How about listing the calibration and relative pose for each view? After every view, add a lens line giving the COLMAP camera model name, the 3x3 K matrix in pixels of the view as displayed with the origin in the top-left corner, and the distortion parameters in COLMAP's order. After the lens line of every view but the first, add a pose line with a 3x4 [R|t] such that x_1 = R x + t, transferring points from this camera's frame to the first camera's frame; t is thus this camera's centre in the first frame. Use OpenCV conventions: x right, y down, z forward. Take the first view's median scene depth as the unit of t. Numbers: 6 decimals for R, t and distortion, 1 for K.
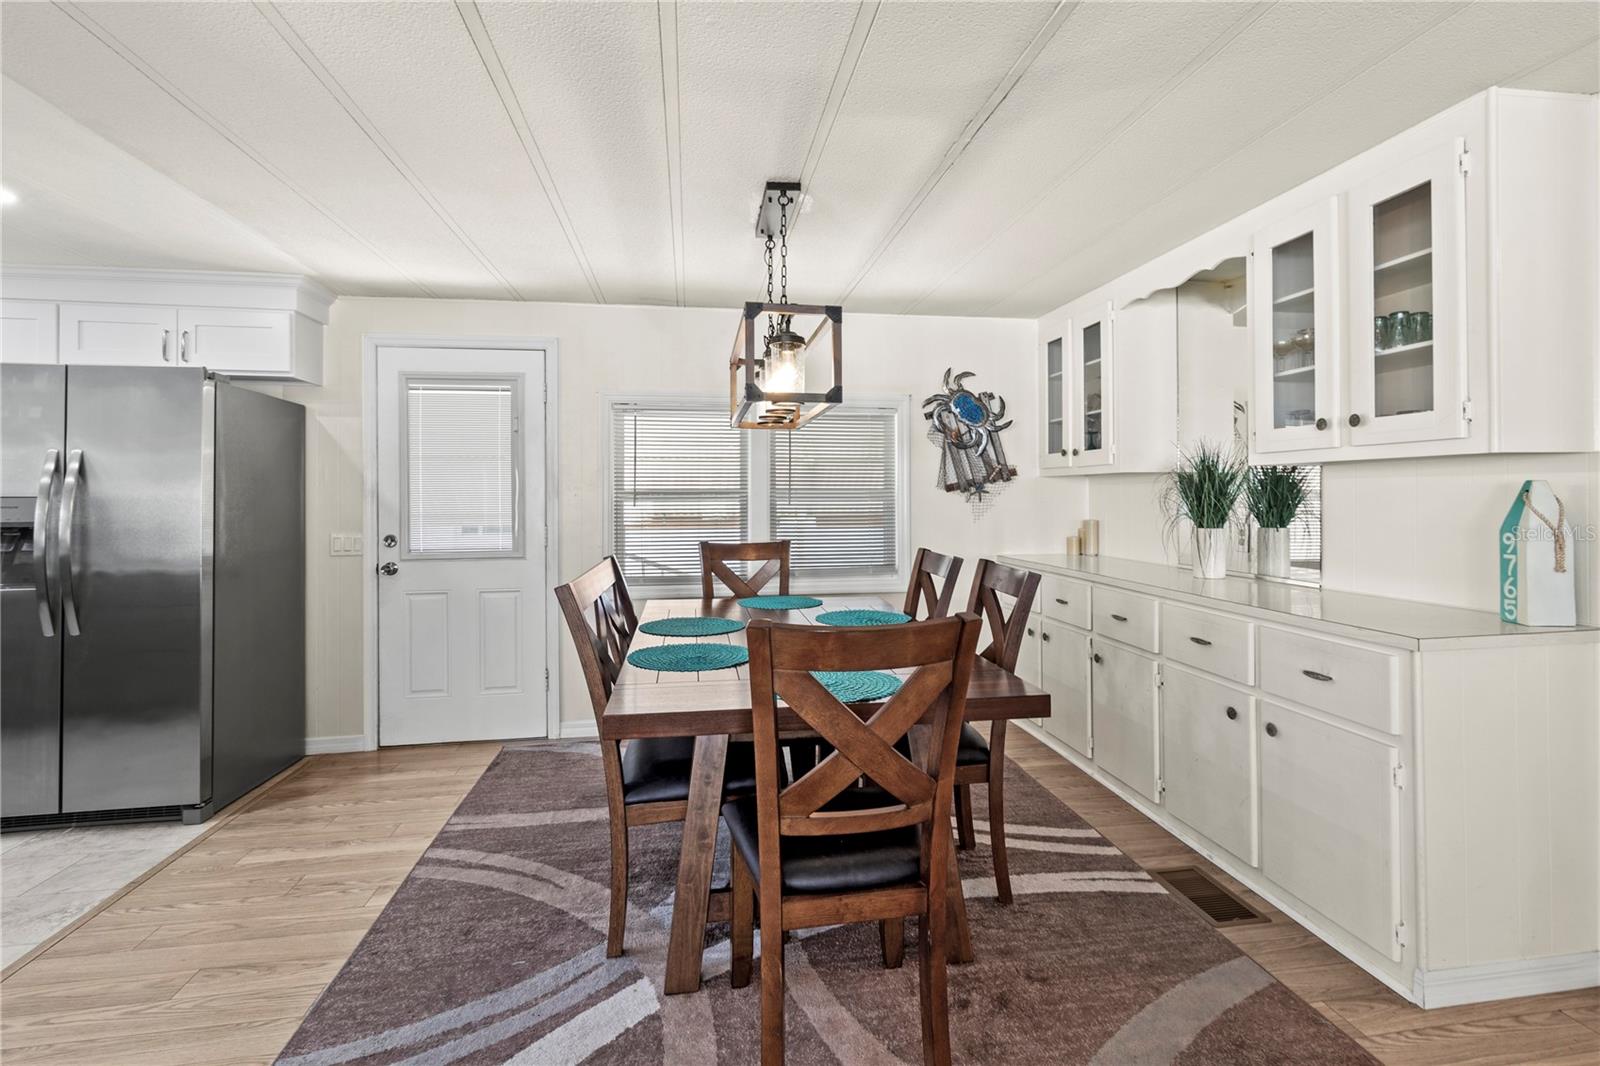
lens RADIAL K [[775.5, 0, 818.0], [0, 775.5, 503.0], [0, 0, 1]] dist [-0.001430, -0.000338]
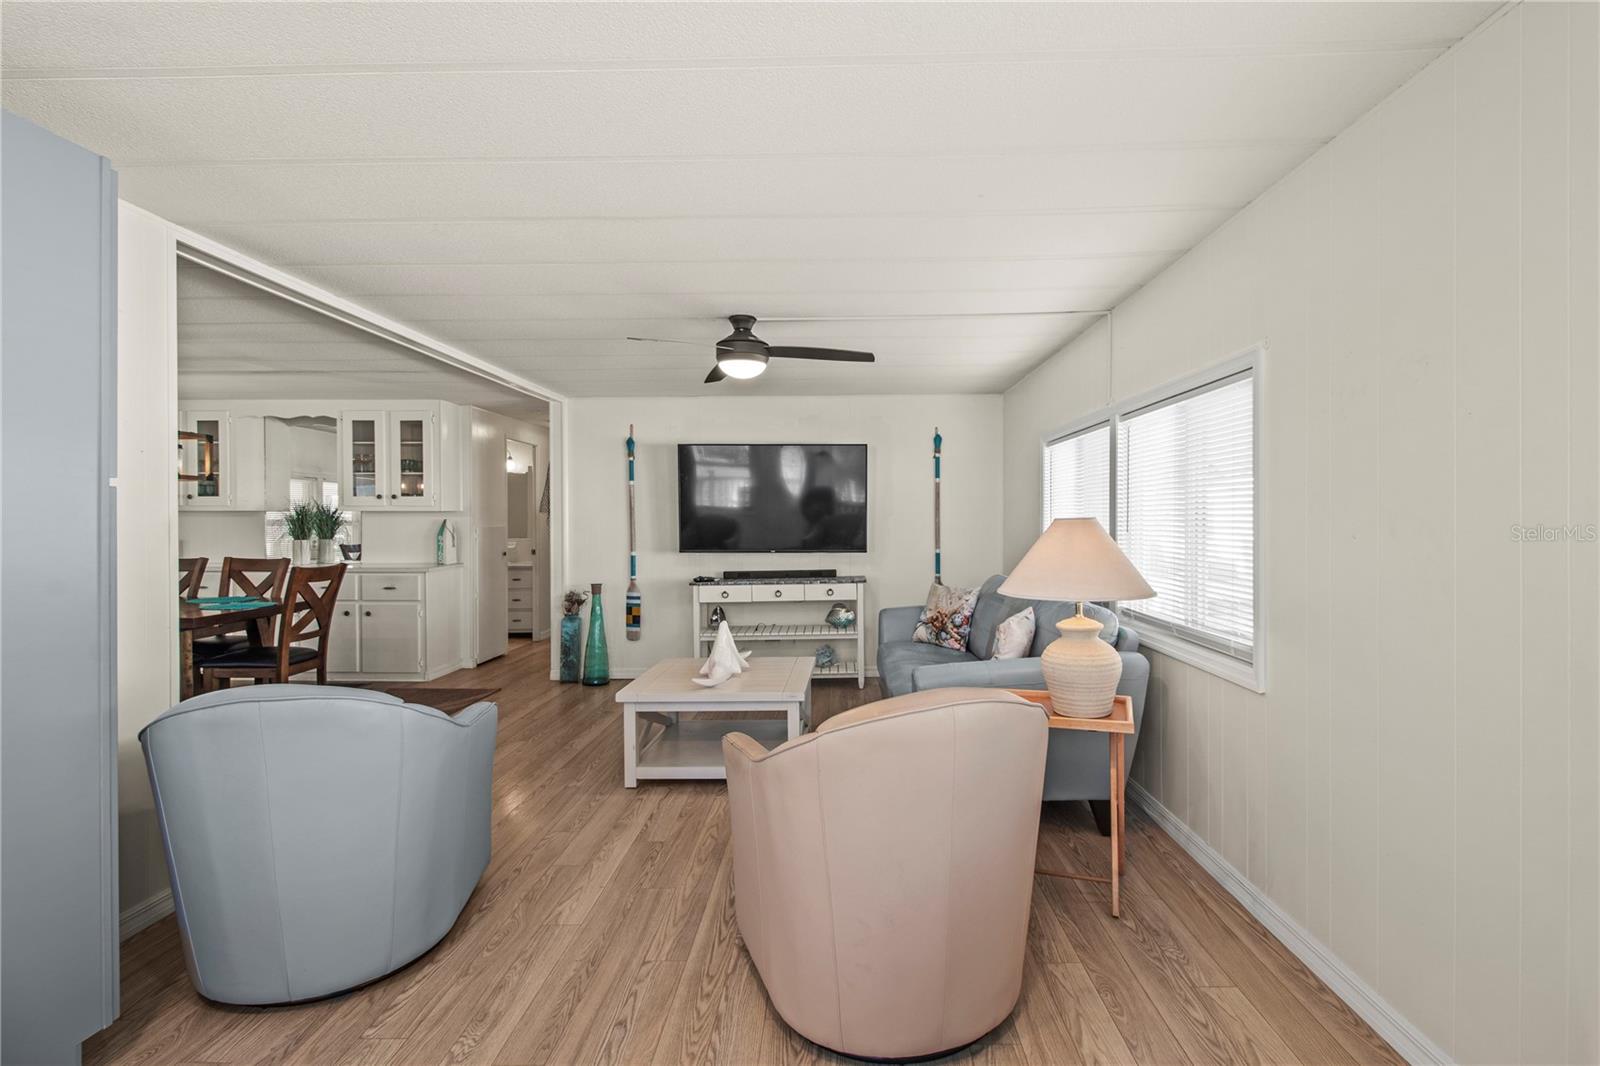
lens RADIAL K [[775.5, 0, 818.0], [0, 775.5, 503.0], [0, 0, 1]] dist [-0.001430, -0.000338]
pose [[0.200195, 0.021070, 0.979530, -1.704853], [0.008319, 0.999696, -0.023204, -0.007931], [-0.979721, 0.012794, 0.199958, -1.028699]]
